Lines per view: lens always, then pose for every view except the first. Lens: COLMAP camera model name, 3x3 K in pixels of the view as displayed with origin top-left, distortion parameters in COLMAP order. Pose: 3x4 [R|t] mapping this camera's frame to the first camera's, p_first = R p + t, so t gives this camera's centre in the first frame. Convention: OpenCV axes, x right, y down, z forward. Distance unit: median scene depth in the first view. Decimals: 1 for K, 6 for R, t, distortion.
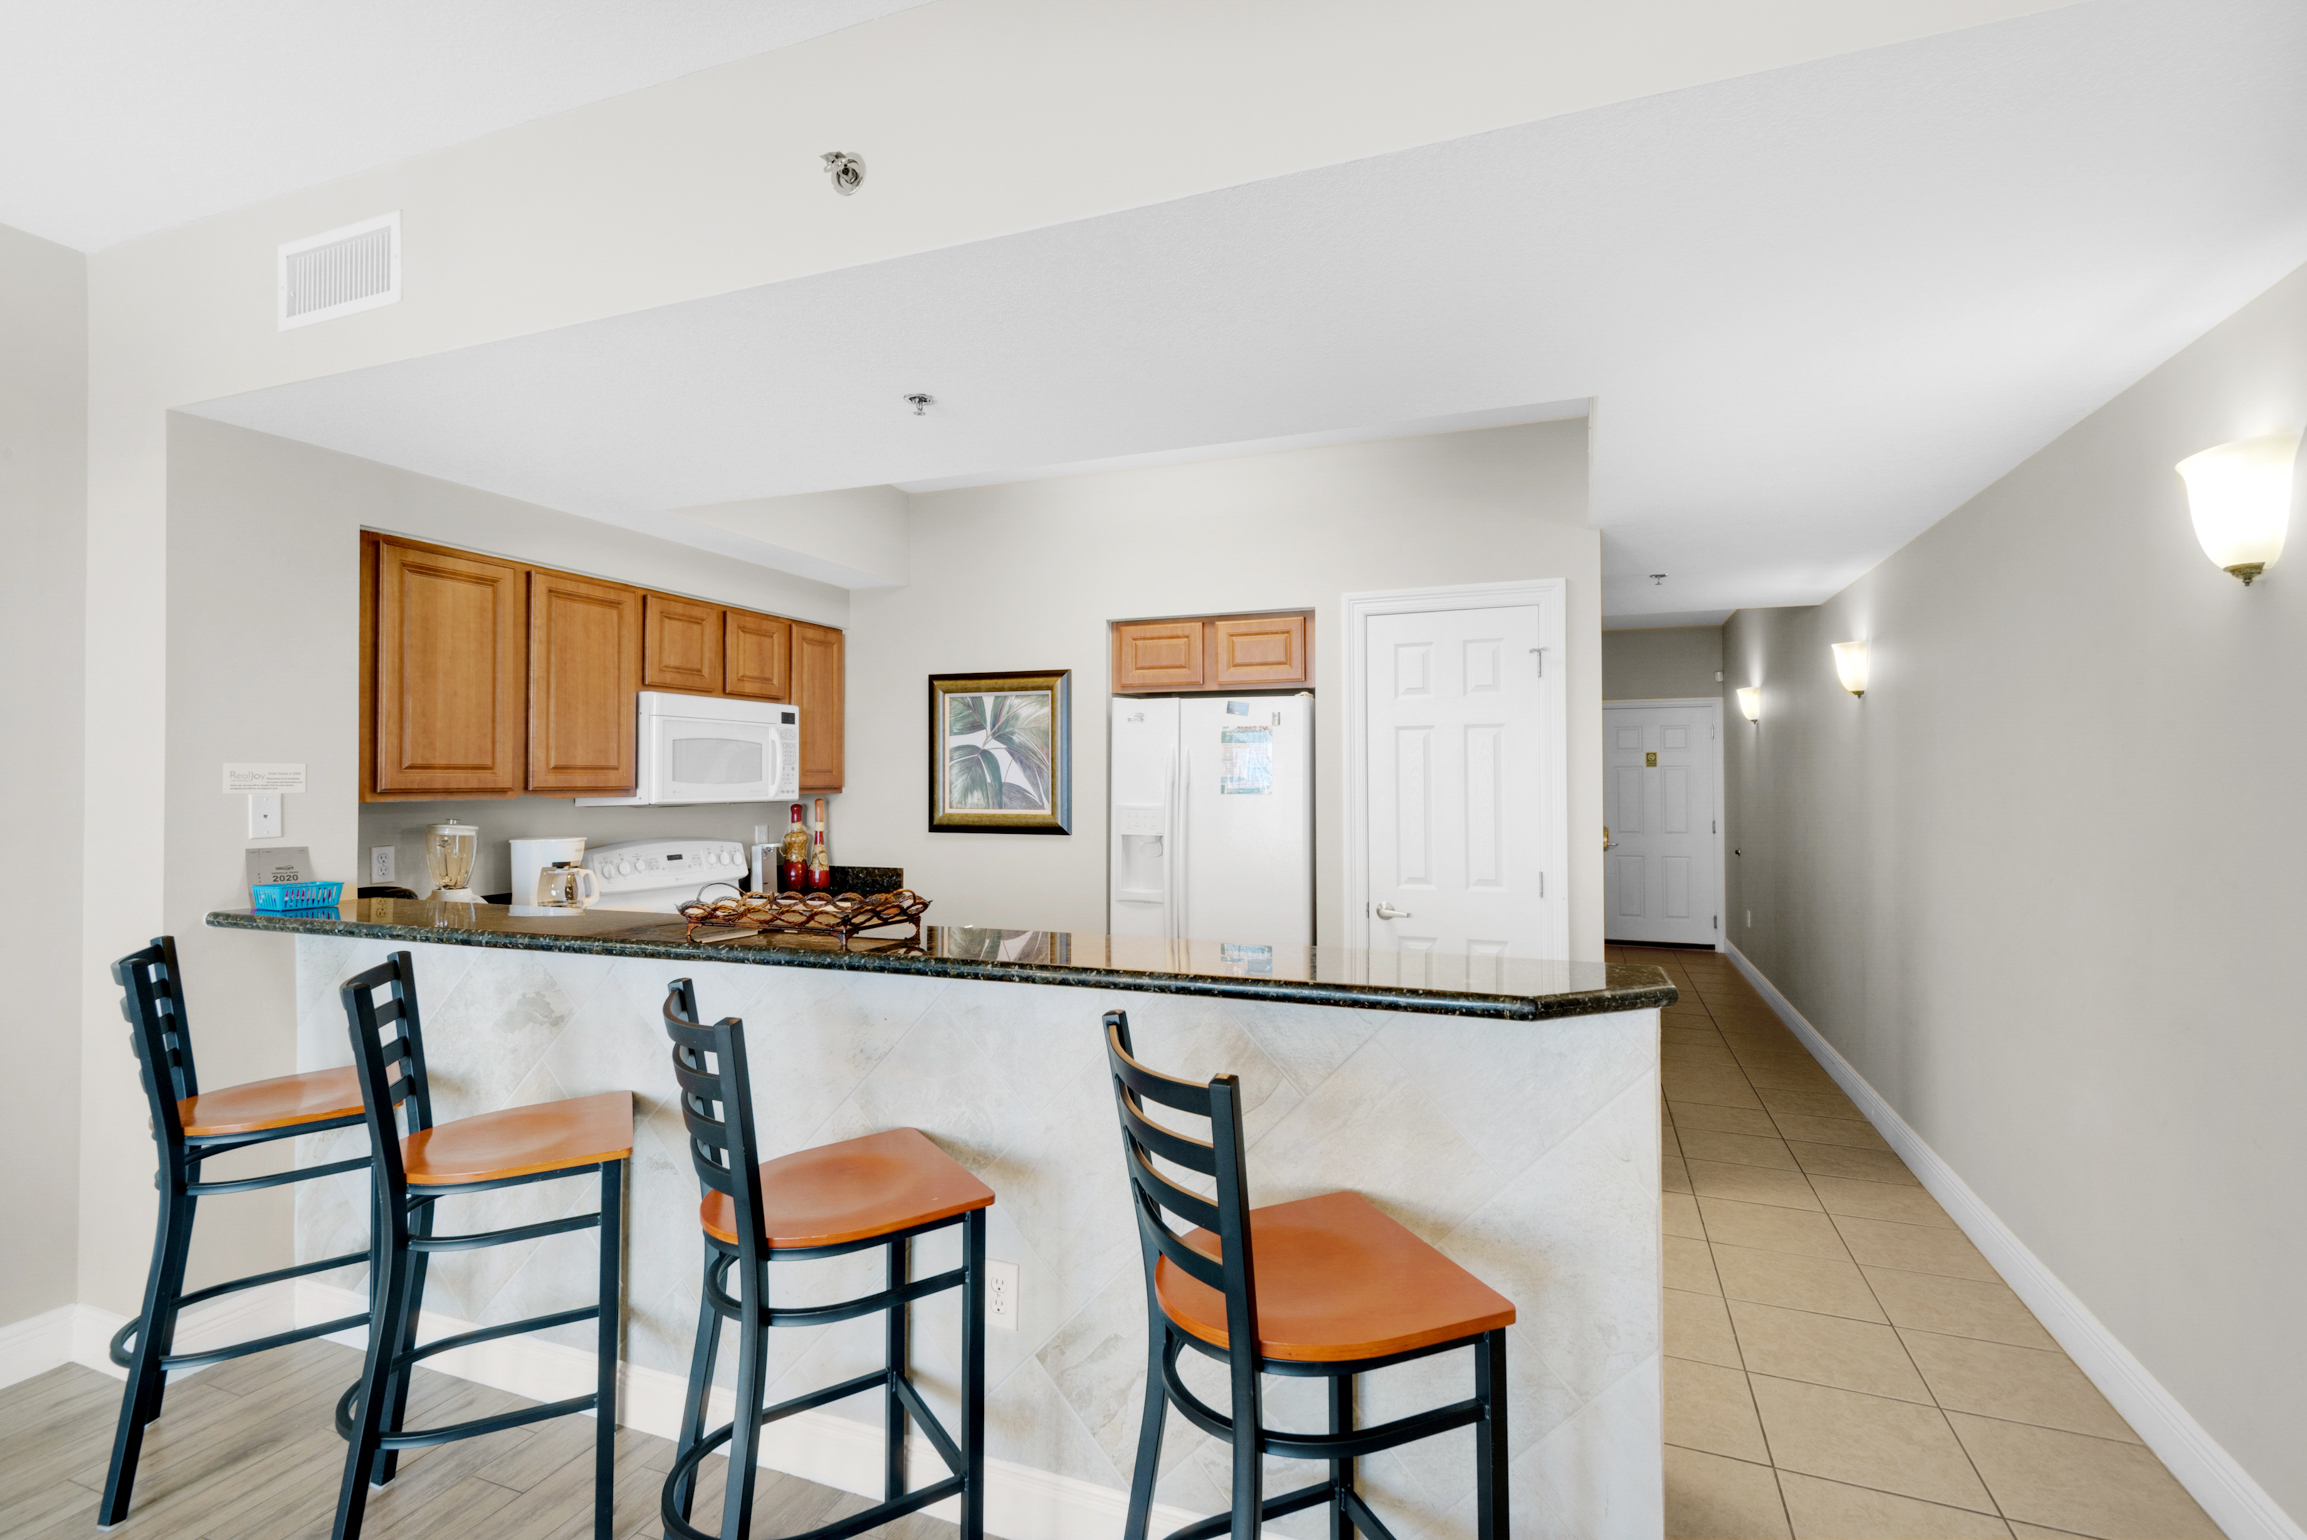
lens RADIAL K [[1058.1, 0, 1166.6], [0, 1058.1, 755.1], [0, 0, 1]] dist [0.038739, -0.026078]
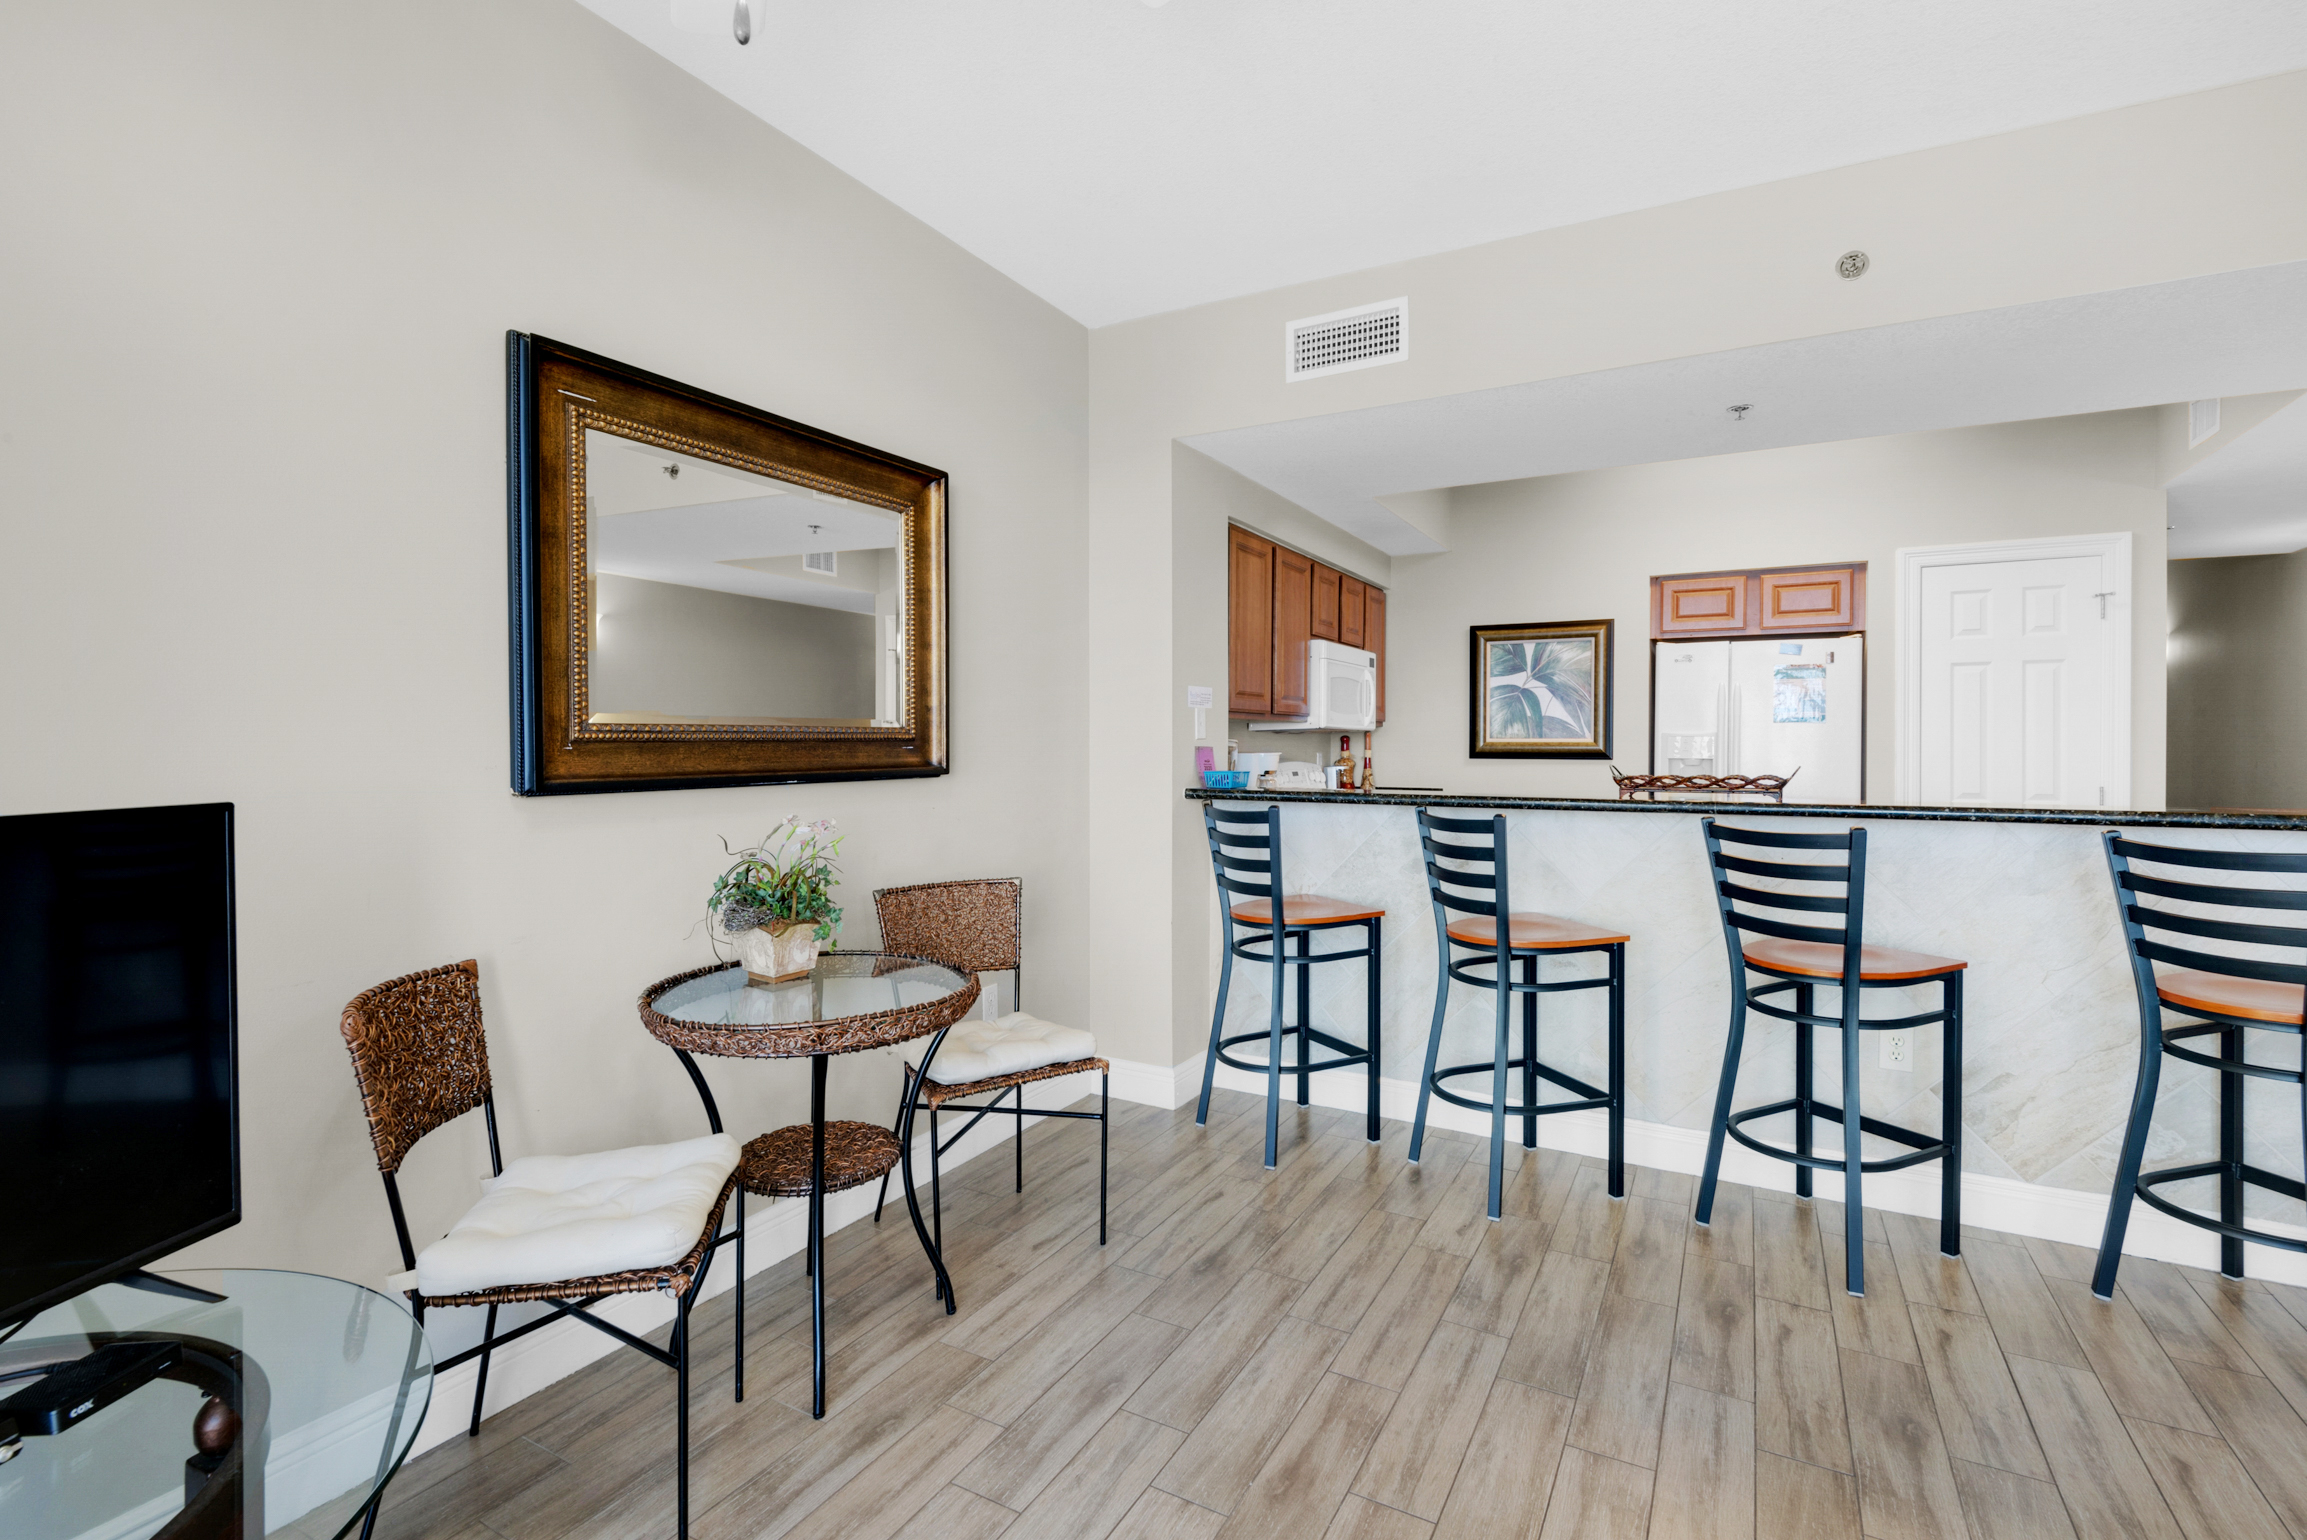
lens RADIAL K [[1058.1, 0, 1166.6], [0, 1058.1, 755.1], [0, 0, 1]] dist [0.038739, -0.026078]
pose [[0.991205, 0.005172, -0.132231, -0.426727], [-0.000783, 0.999448, 0.033221, 0.031255], [0.132329, -0.032825, 0.990662, -0.243334]]
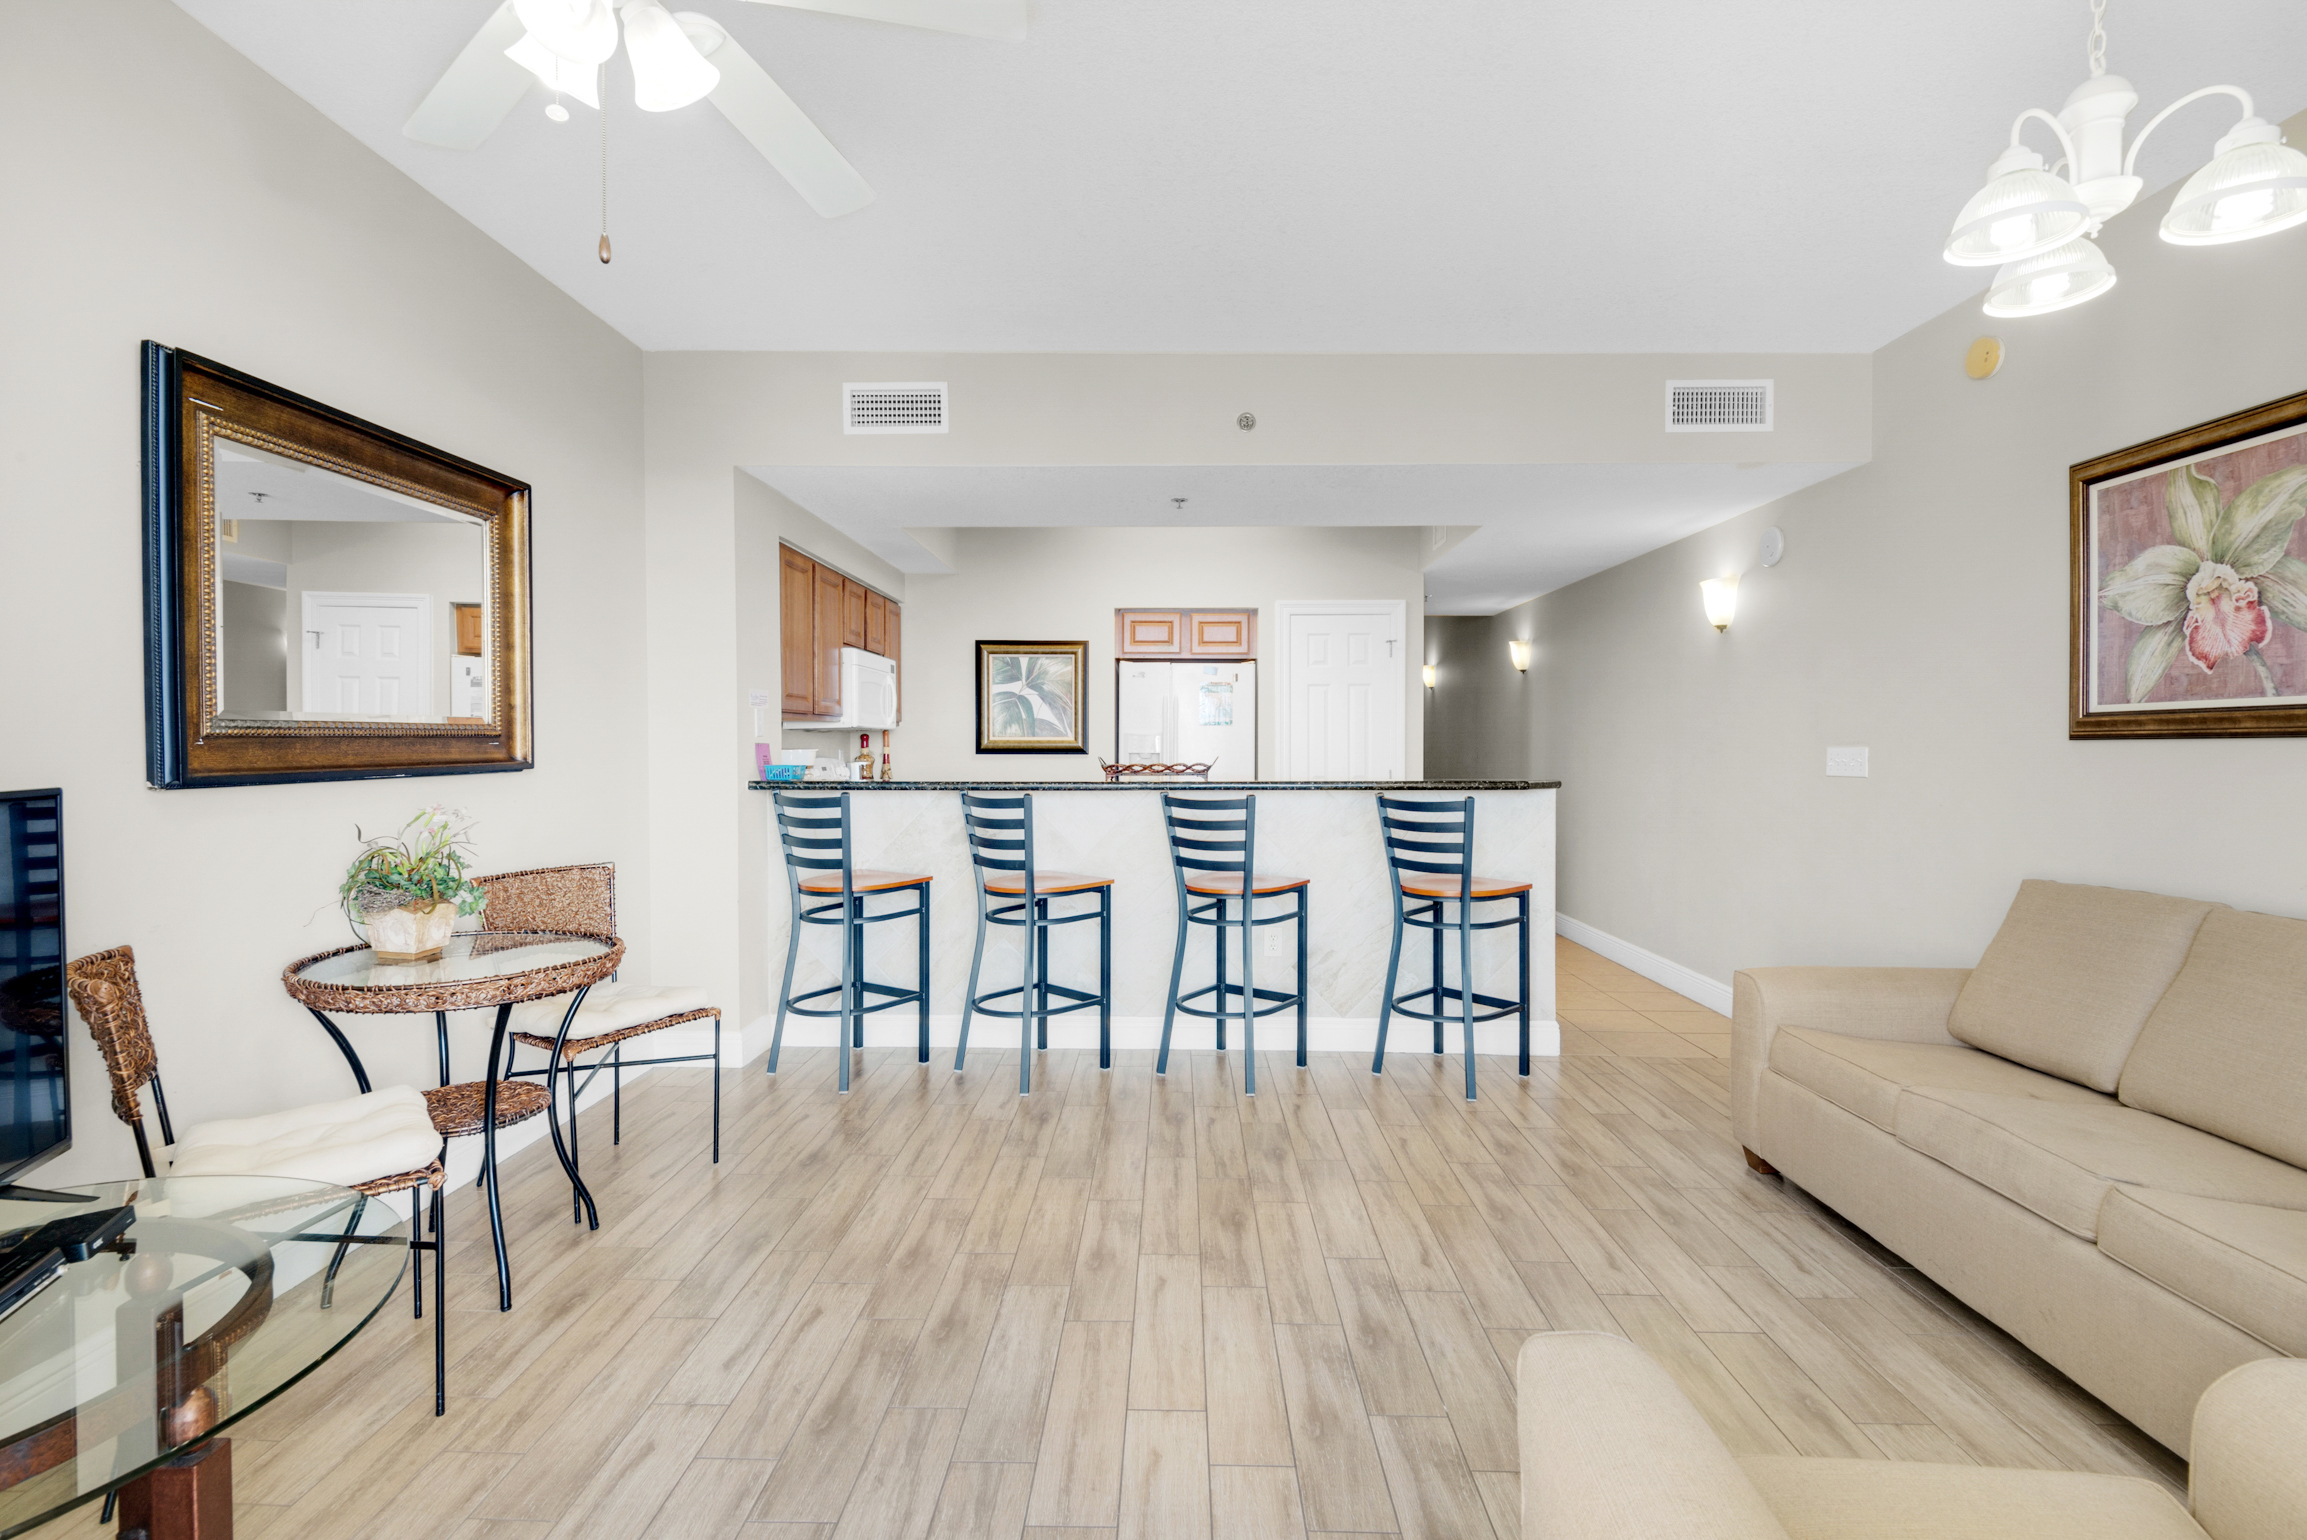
lens RADIAL K [[1080.8, 0, 1145.9], [0, 1080.8, 758.2], [0, 0, 1]] dist [0.013251, -0.000436]
pose [[0.942984, -0.000900, 0.332838, -0.513098], [-0.011123, 0.999353, 0.034216, 0.028927], [-0.332653, -0.035967, 0.942363, -0.436141]]
